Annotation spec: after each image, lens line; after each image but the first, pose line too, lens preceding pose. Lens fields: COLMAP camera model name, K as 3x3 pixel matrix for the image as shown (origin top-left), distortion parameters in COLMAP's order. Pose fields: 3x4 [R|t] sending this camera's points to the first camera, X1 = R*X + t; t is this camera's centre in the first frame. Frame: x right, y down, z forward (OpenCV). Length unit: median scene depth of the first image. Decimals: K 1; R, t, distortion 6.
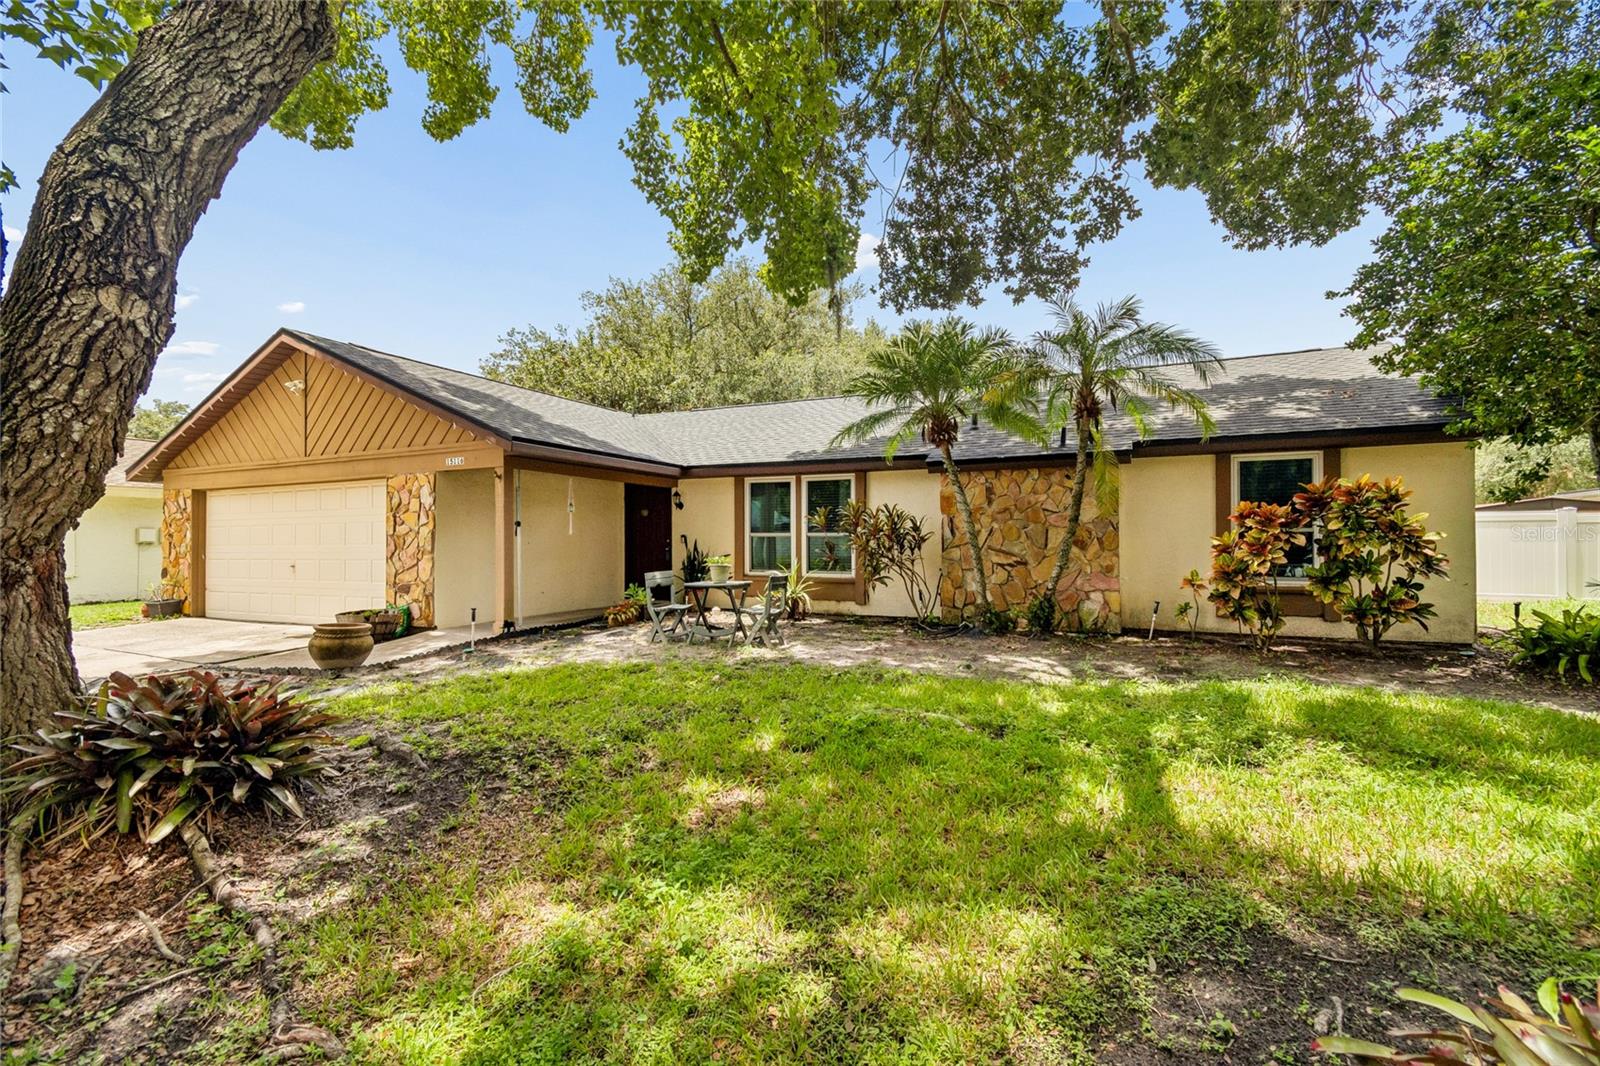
lens RADIAL K [[703.4, 0, 800.9], [0, 703.4, 529.0], [0, 0, 1]] dist [0.000273, -0.001256]
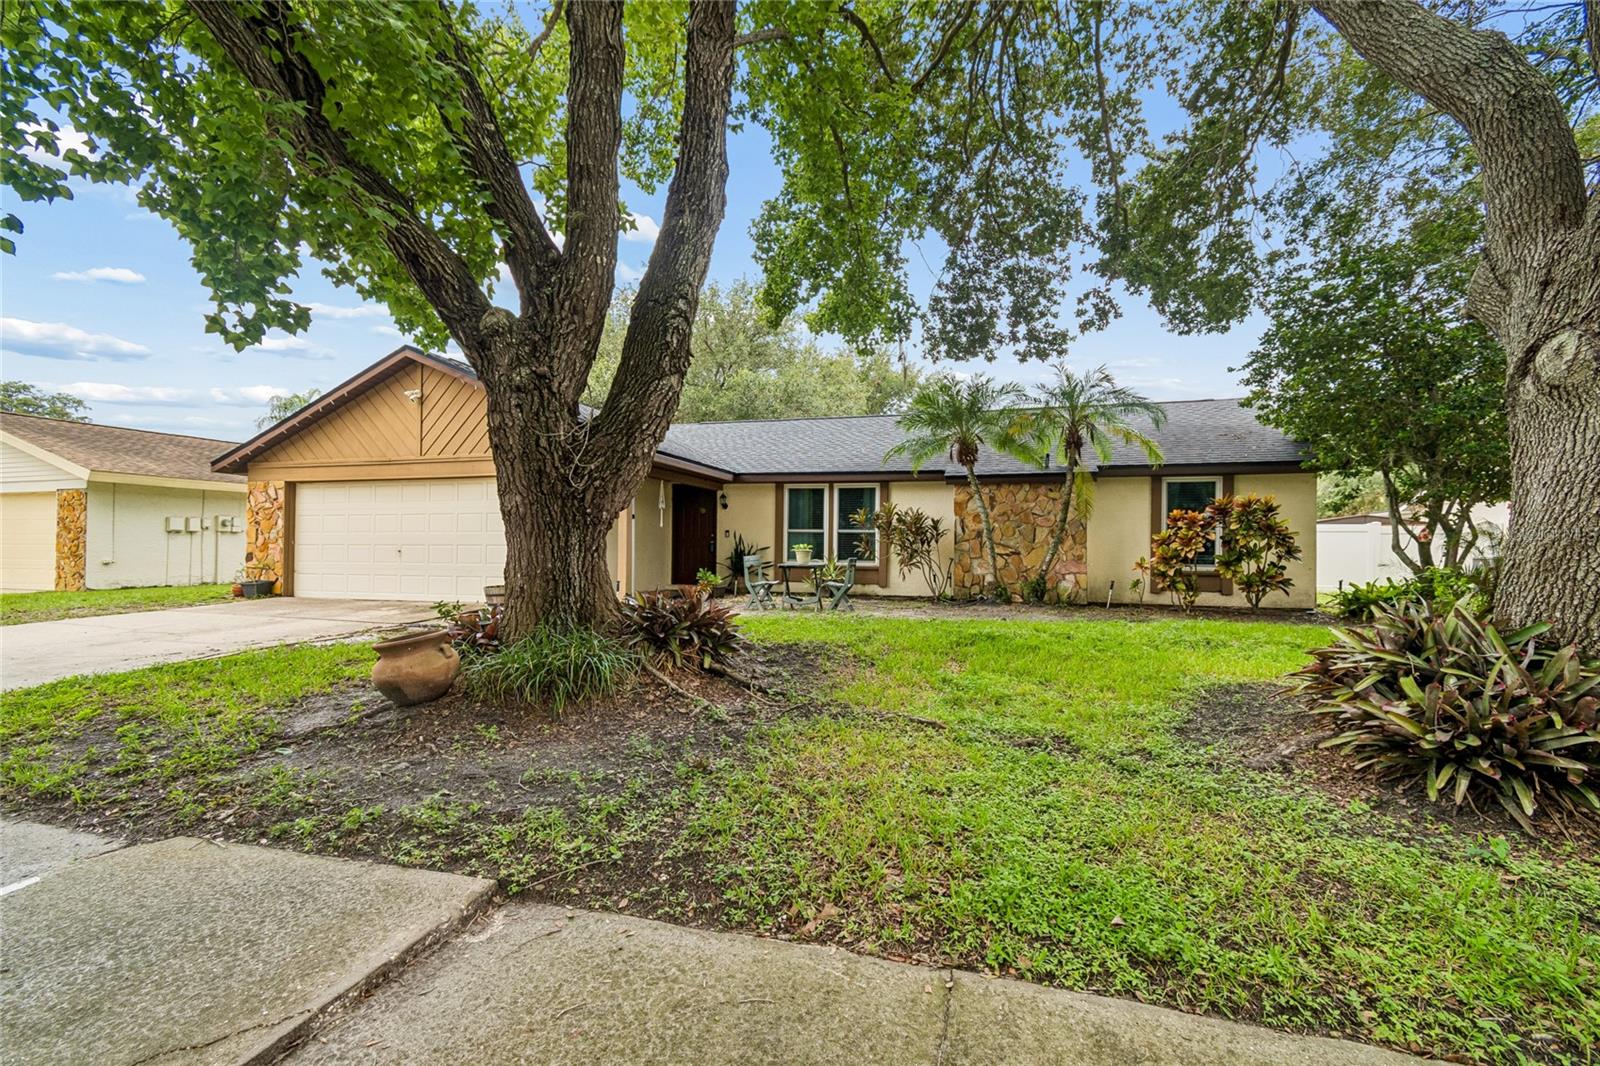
lens RADIAL K [[703.4, 0, 807.3], [0, 703.4, 535.8], [0, 0, 1]] dist [0.000273, -0.001256]
pose [[0.989577, 0.016058, 0.143109, -0.287537], [-0.015782, 0.999871, -0.003061, 0.026755], [-0.143140, 0.000771, 0.989702, -0.286791]]
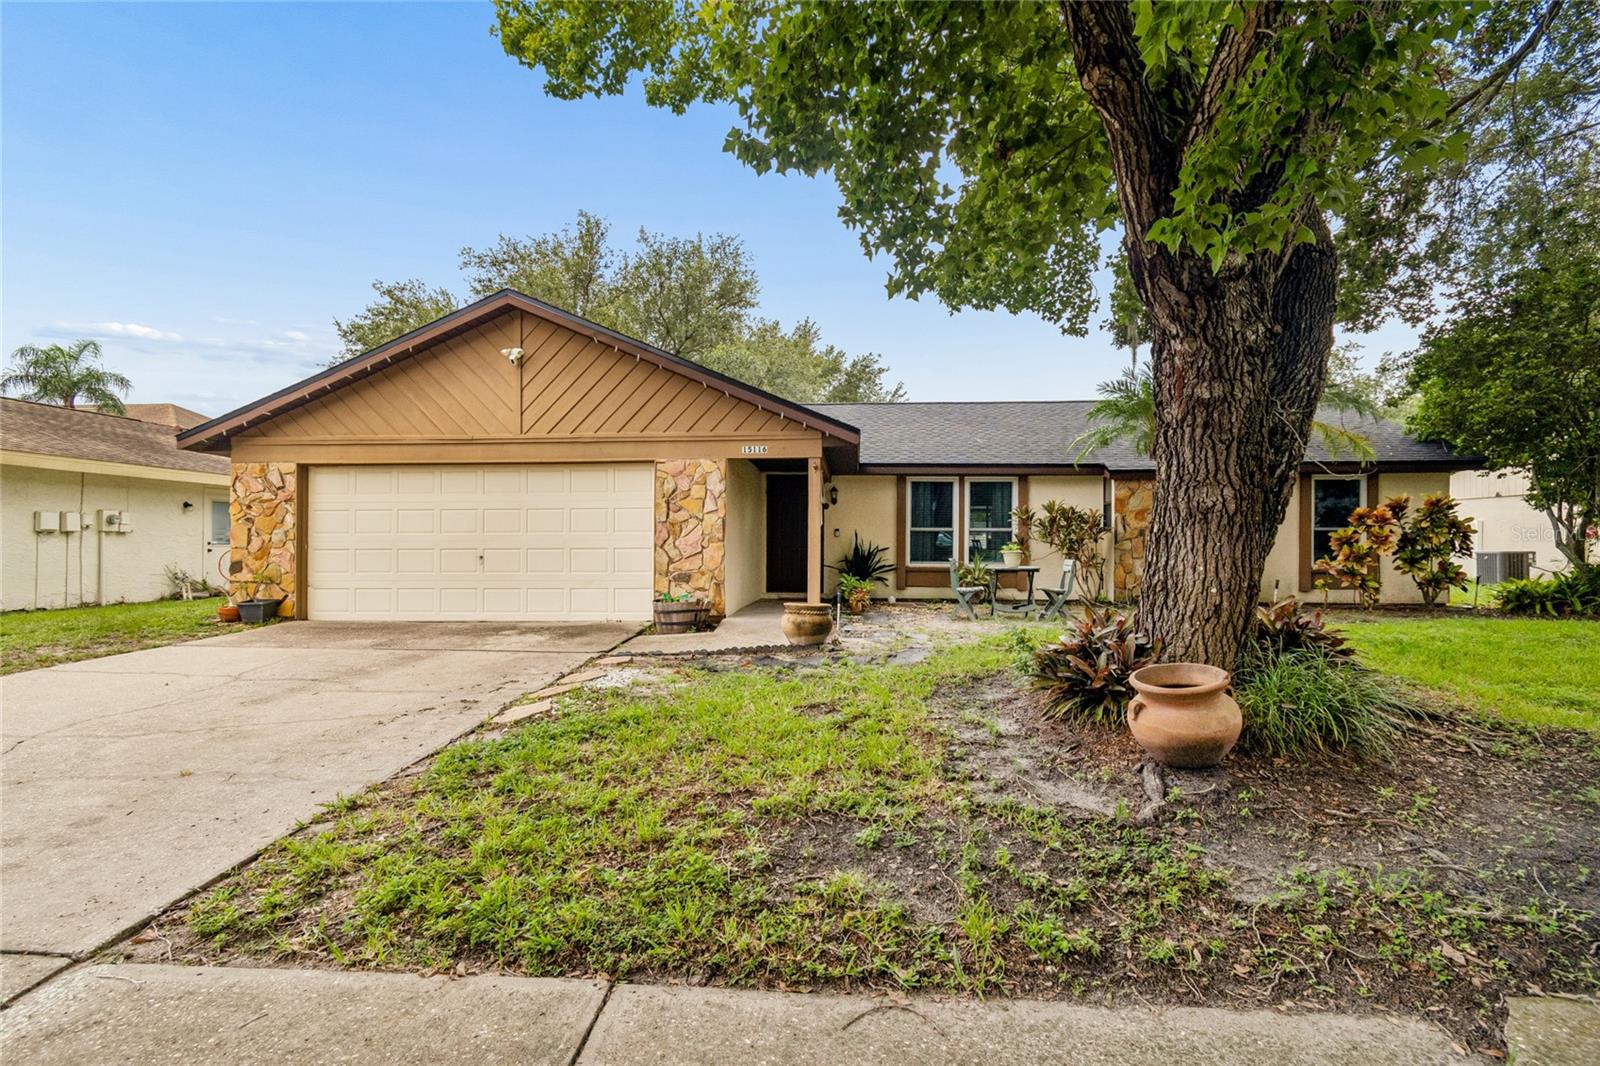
lens RADIAL K [[754.8, 0, 813.8], [0, 754.8, 538.9], [0, 0, 1]] dist [-0.002449, -0.001034]
pose [[0.932638, 0.009893, 0.360679, -0.846900], [-0.011519, 0.999931, 0.002360, 0.029722], [-0.360630, -0.006356, 0.932687, -0.041817]]
